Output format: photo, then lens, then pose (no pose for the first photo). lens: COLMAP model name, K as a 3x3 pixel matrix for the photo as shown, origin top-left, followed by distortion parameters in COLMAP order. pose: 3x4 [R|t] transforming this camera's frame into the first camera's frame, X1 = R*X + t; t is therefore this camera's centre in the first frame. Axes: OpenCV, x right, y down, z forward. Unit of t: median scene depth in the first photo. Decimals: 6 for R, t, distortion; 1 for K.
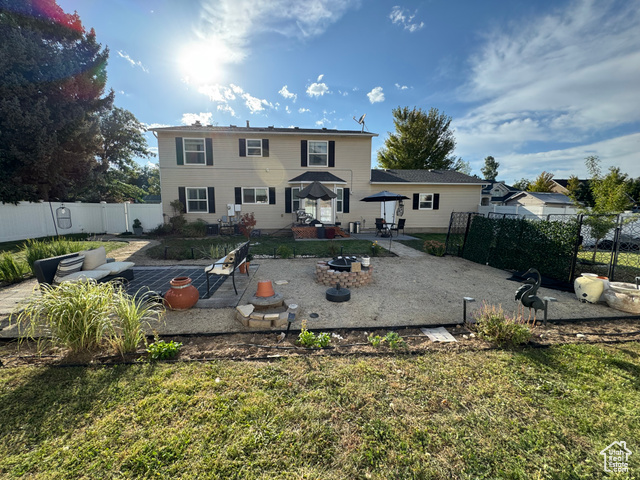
lens RADIAL K [[256.3, 0, 316.6], [0, 256.3, 229.7], [0, 0, 1]] dist [-0.002175, 0.000001]
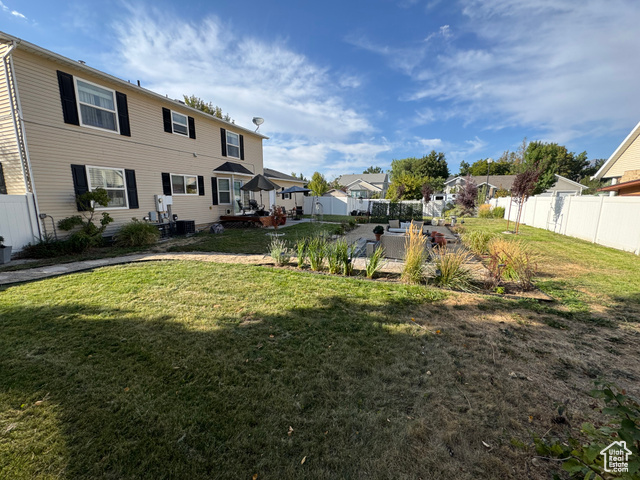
lens RADIAL K [[256.3, 0, 322.5], [0, 256.3, 240.3], [0, 0, 1]] dist [-0.002175, 0.000001]
pose [[0.416678, -0.155947, 0.895578, -0.814333], [0.082239, 0.987603, 0.133709, -0.030635], [-0.905327, 0.017938, 0.424337, 0.258168]]
